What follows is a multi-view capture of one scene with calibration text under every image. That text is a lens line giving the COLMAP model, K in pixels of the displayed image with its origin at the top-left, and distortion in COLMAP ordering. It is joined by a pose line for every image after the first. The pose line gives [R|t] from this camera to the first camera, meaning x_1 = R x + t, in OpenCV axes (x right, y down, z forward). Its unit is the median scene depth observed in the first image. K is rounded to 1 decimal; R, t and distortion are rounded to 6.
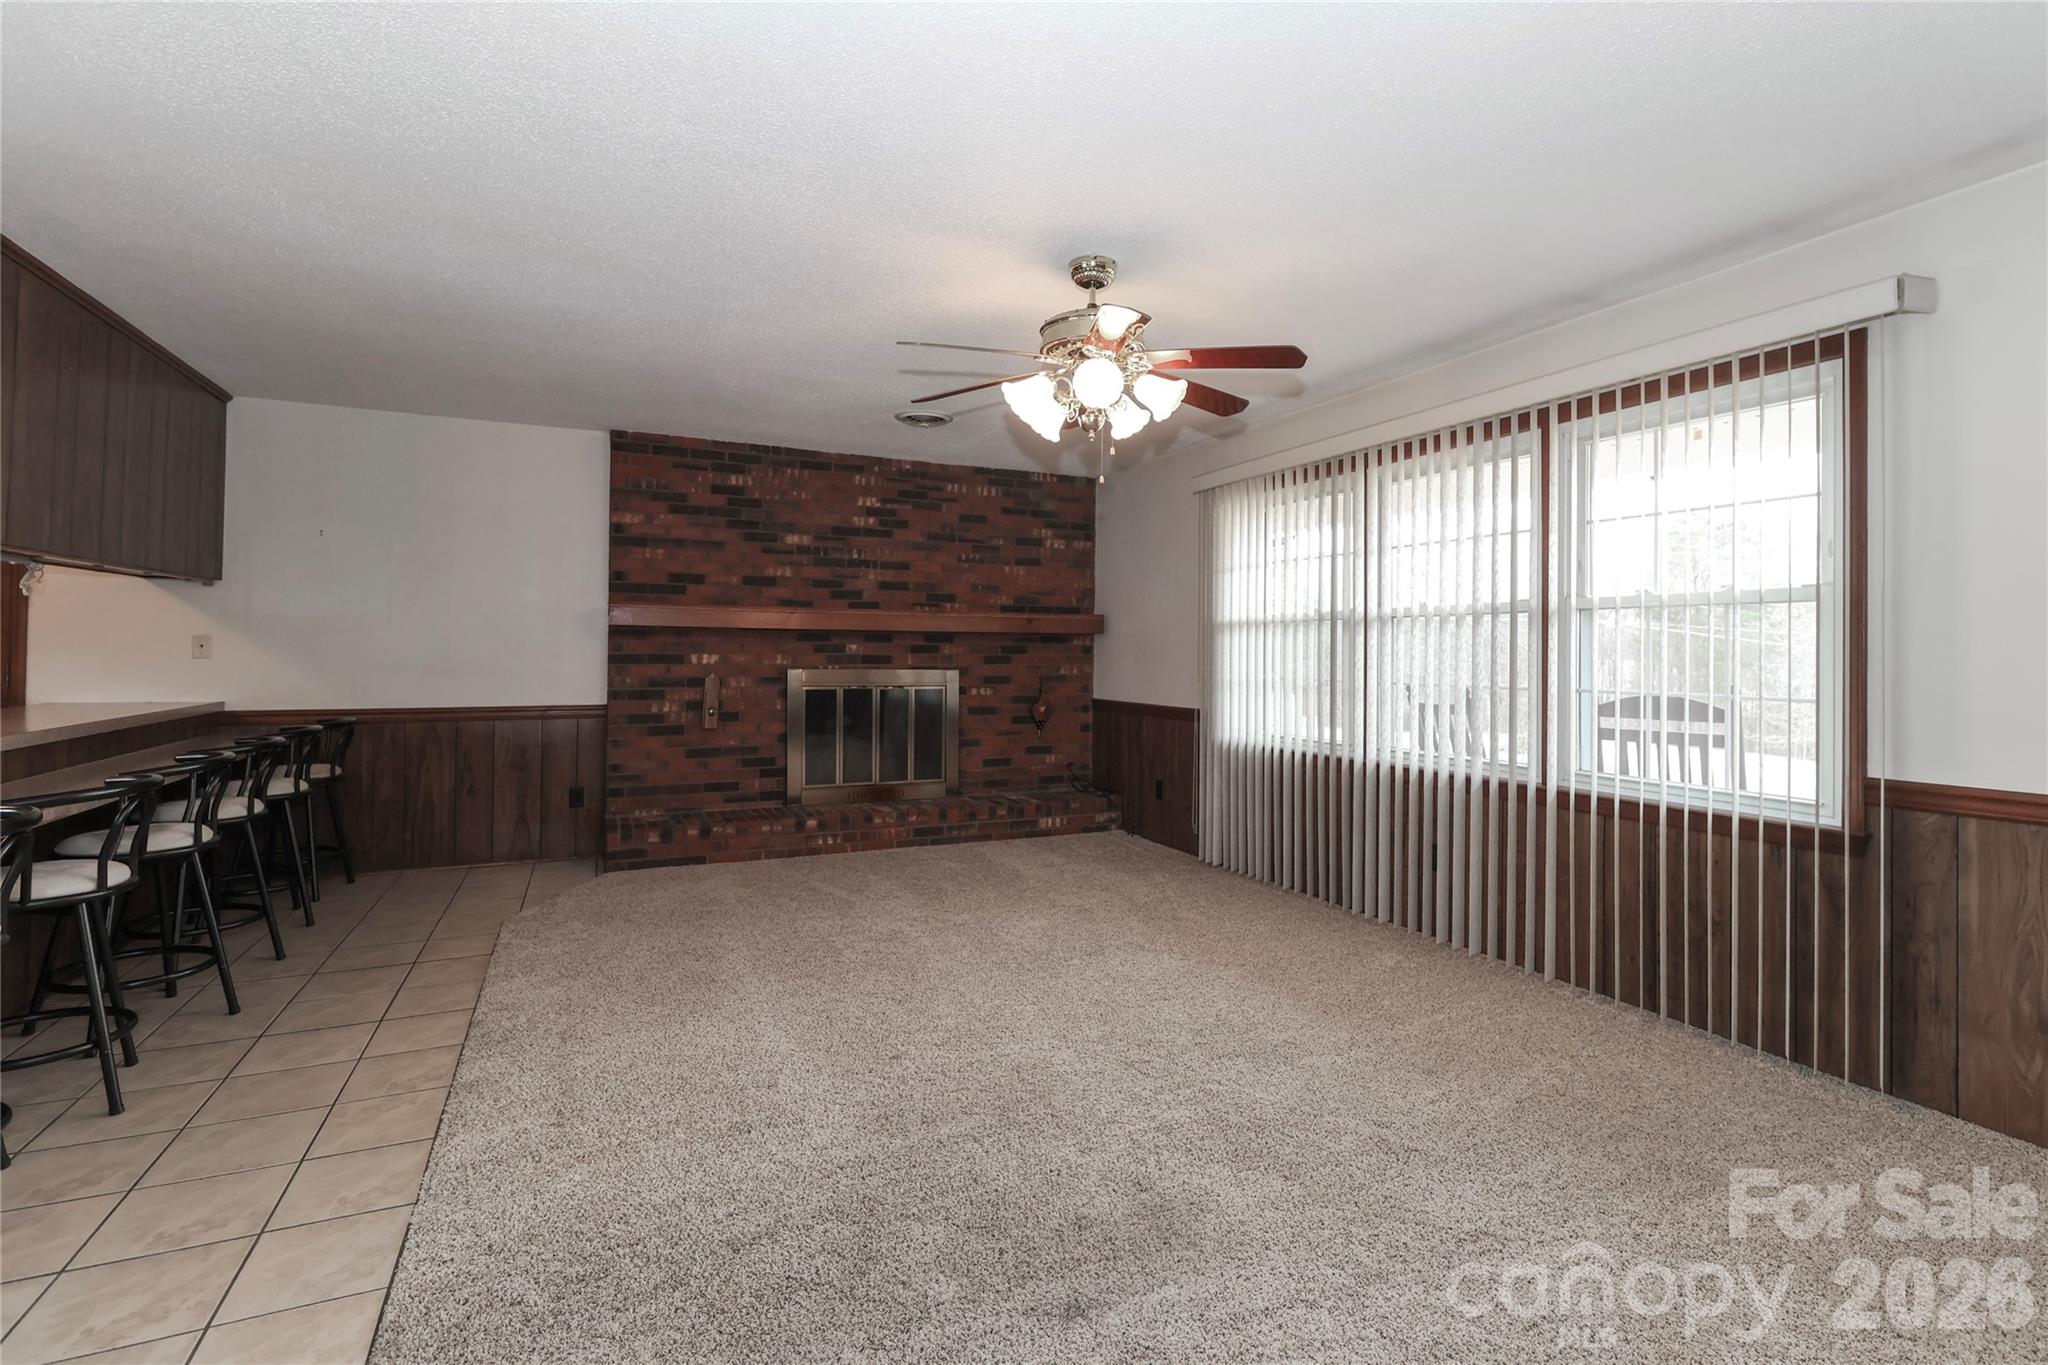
lens RADIAL K [[956.3, 0, 1042.2], [0, 956.3, 639.3], [0, 0, 1]] dist [0.017607, -0.011331]
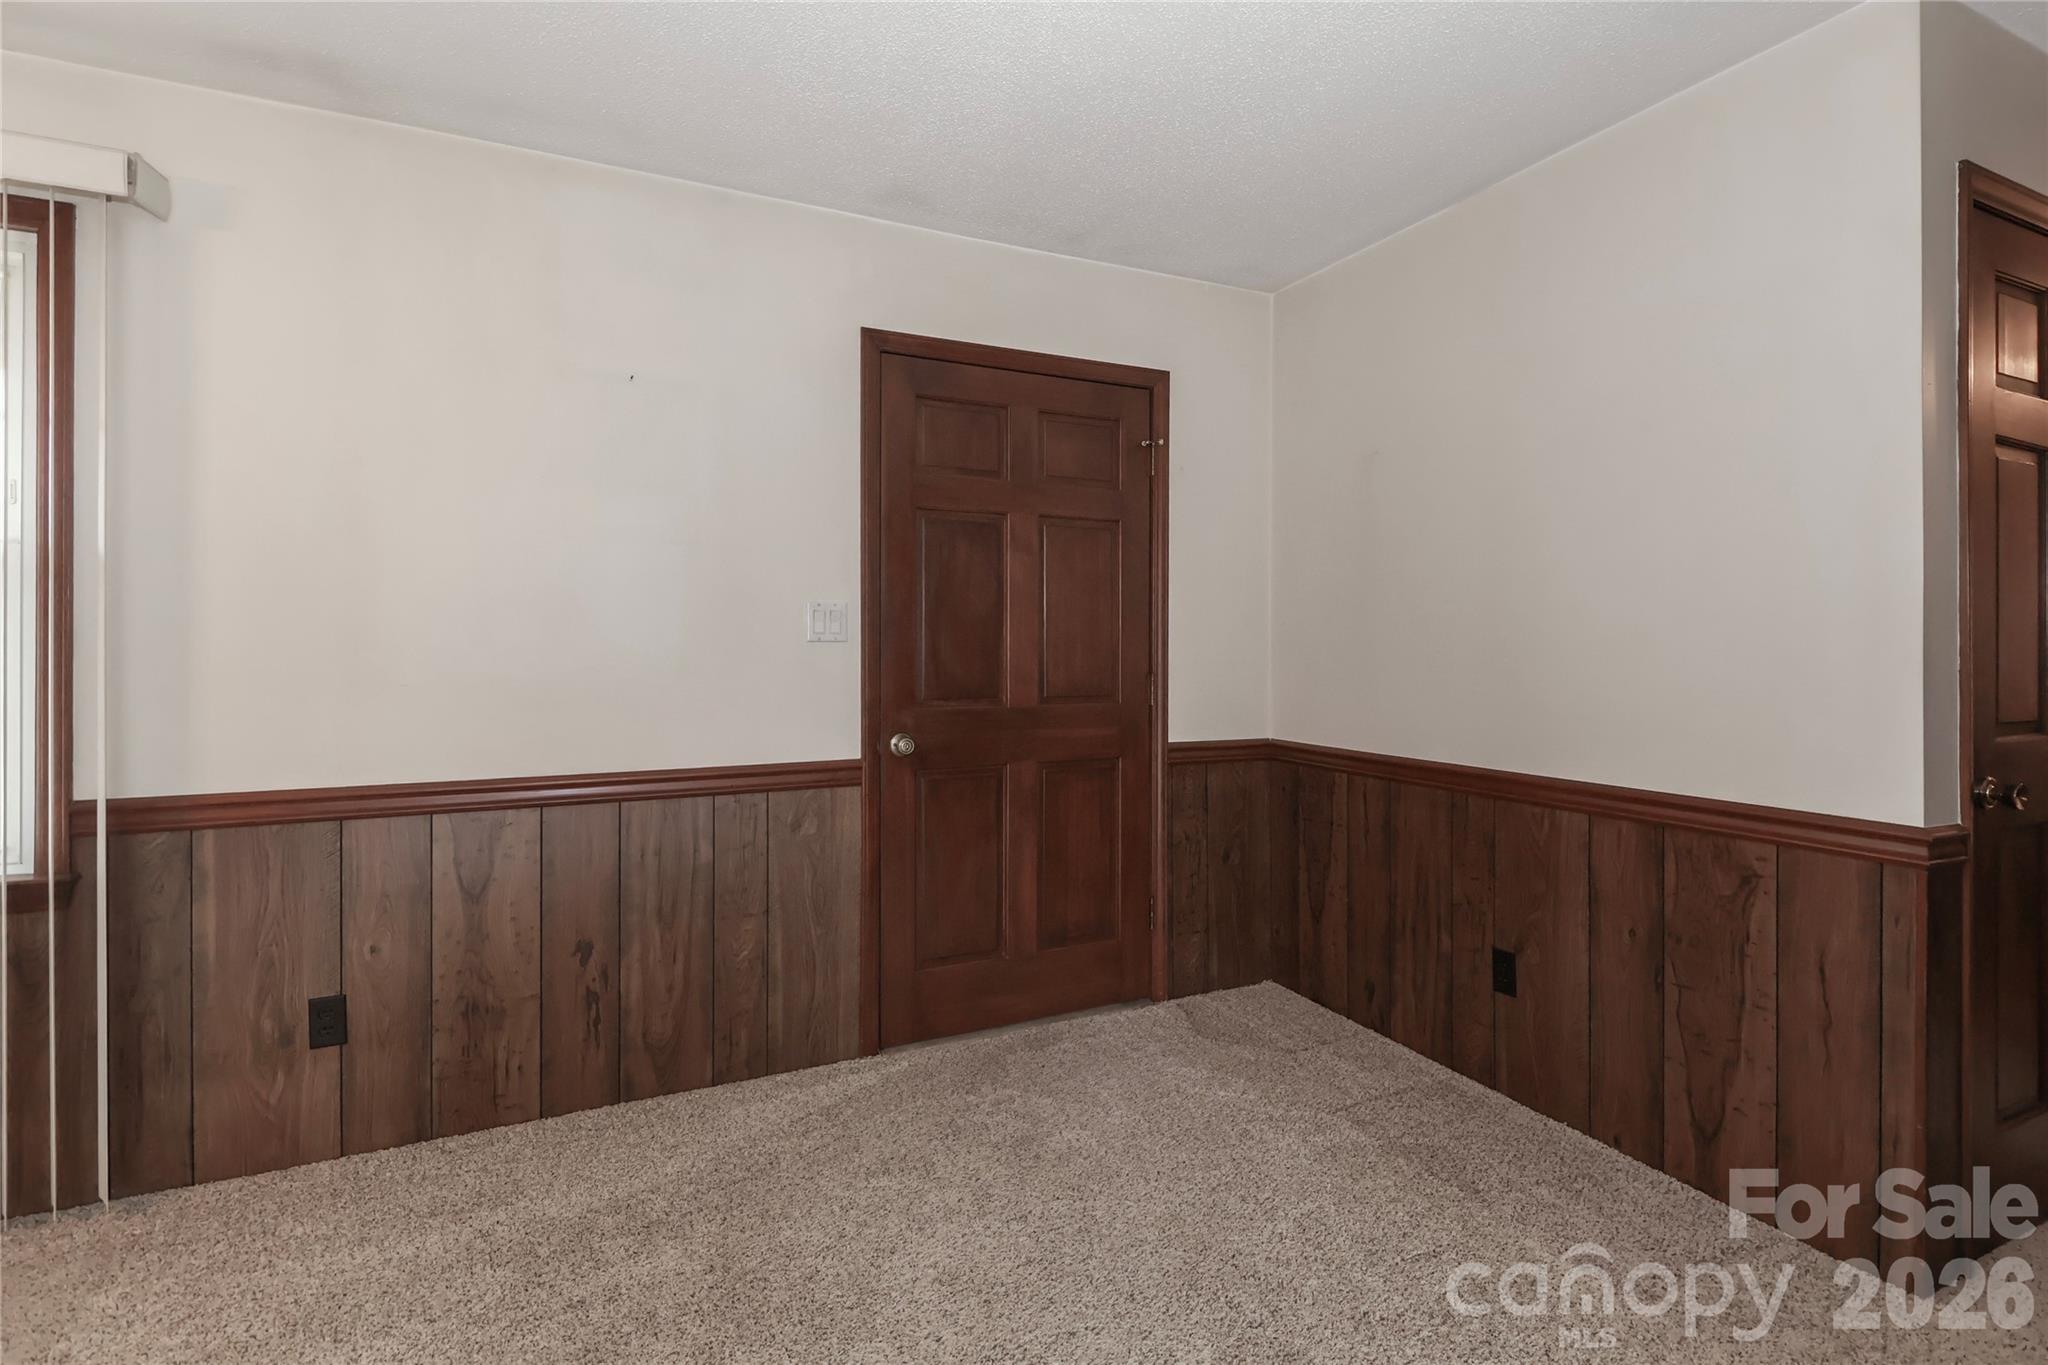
lens RADIAL K [[973.3, 0, 1049.8], [0, 973.3, 646.9], [0, 0, 1]] dist [0.001159, -0.005134]
pose [[-0.018400, -0.010348, 0.999777, 0.040211], [-0.019262, 0.999765, 0.009993, 0.000172], [-0.999645, -0.019074, -0.018595, 0.121377]]
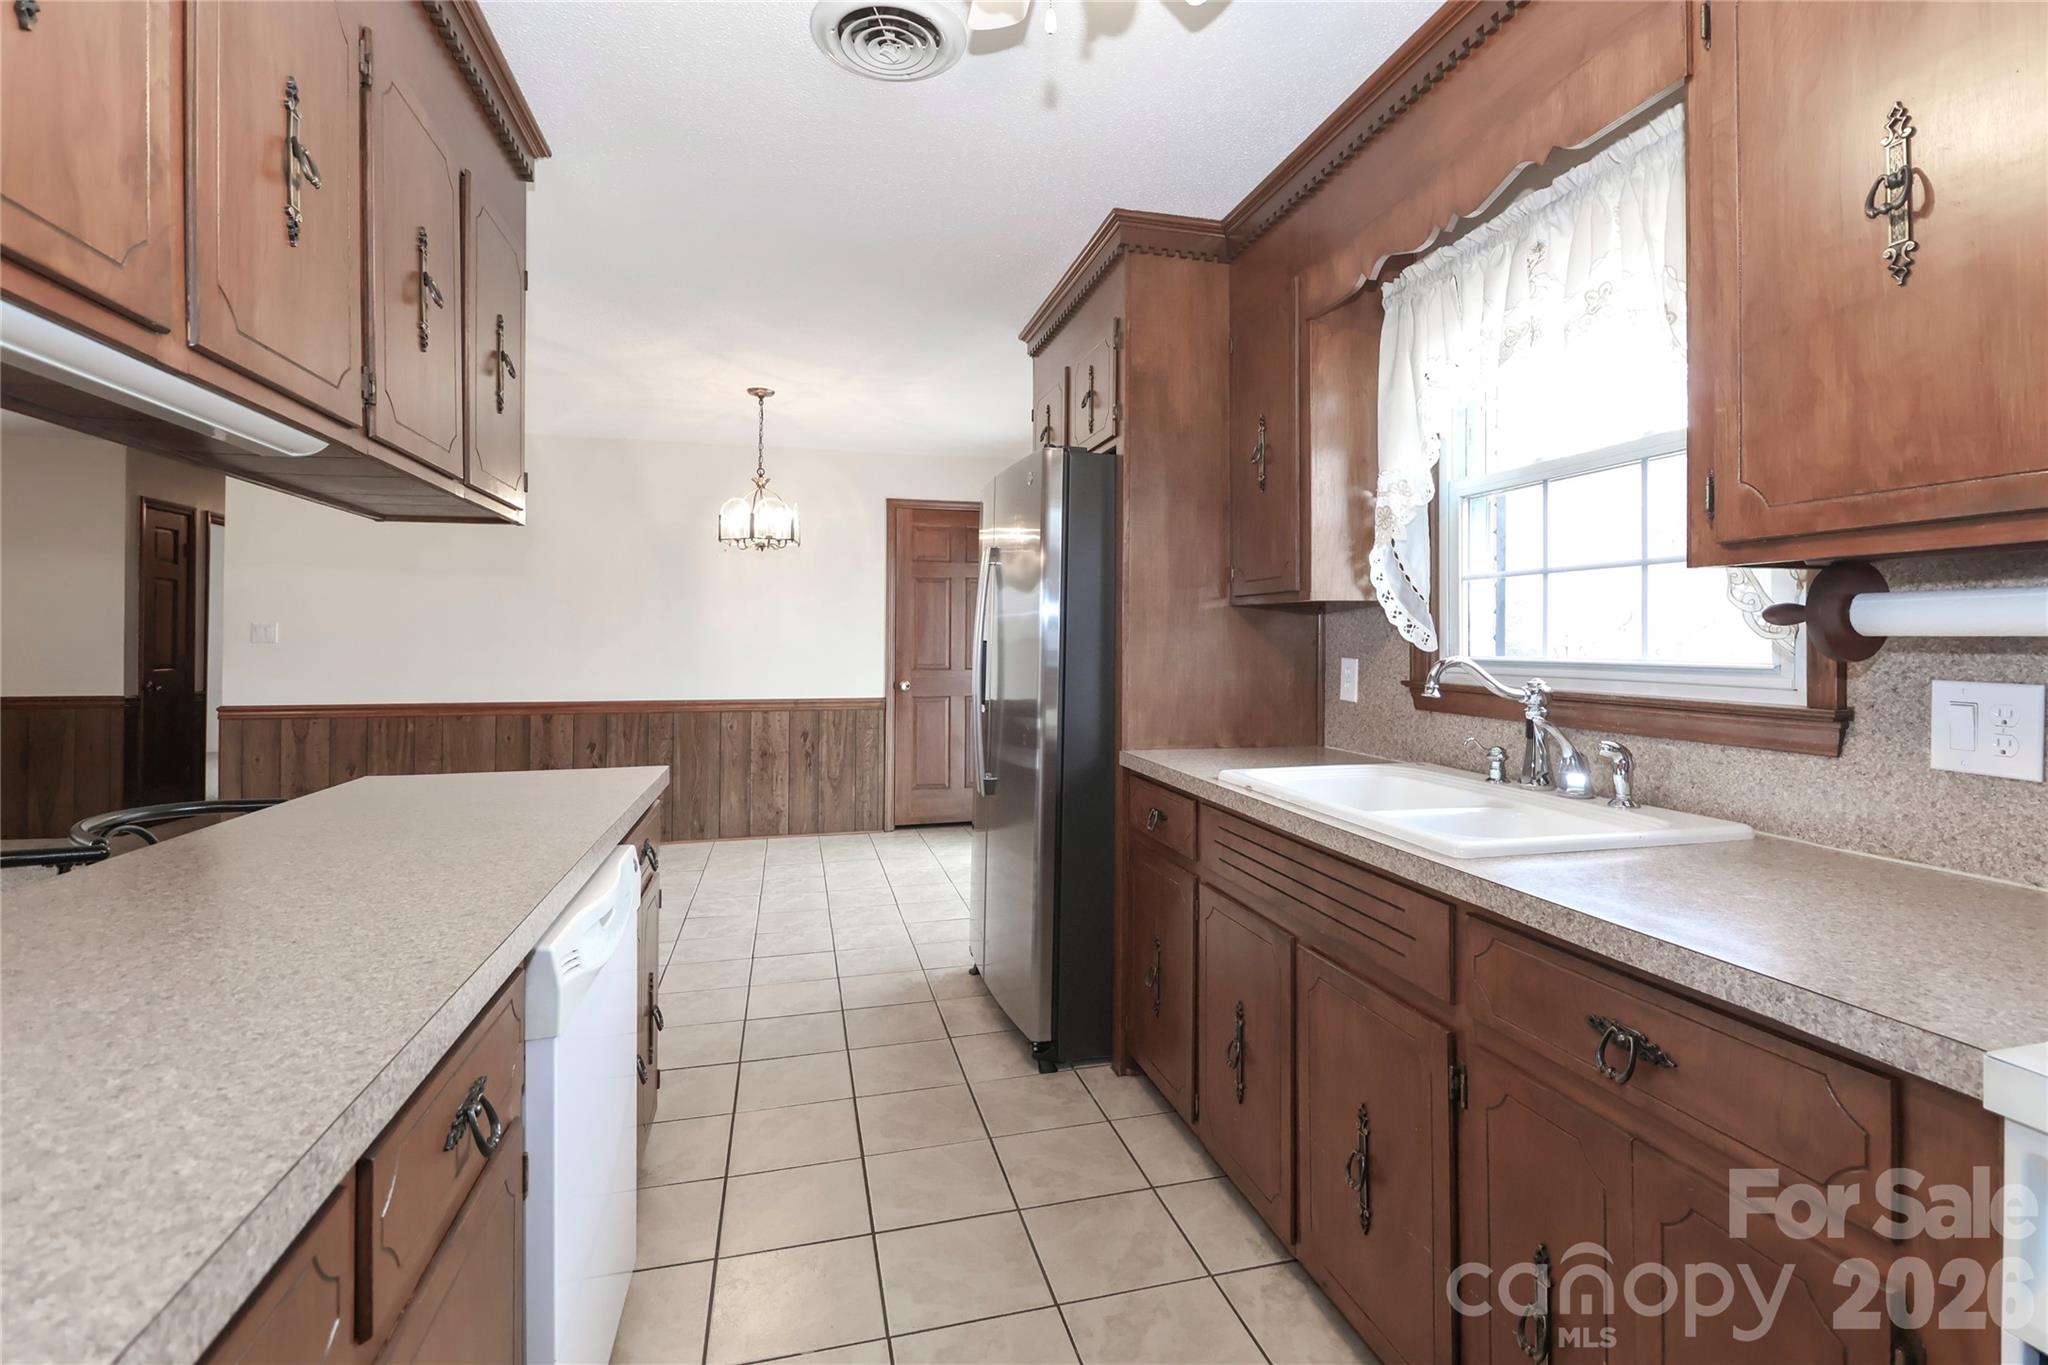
lens RADIAL K [[956.3, 0, 1042.2], [0, 956.3, 639.3], [0, 0, 1]] dist [0.017607, -0.011331]
pose [[-0.983268, -0.012143, 0.181759, -0.839698], [-0.015180, 0.999767, -0.015331, -0.003123], [-0.181531, -0.017834, -0.983224, 0.689778]]
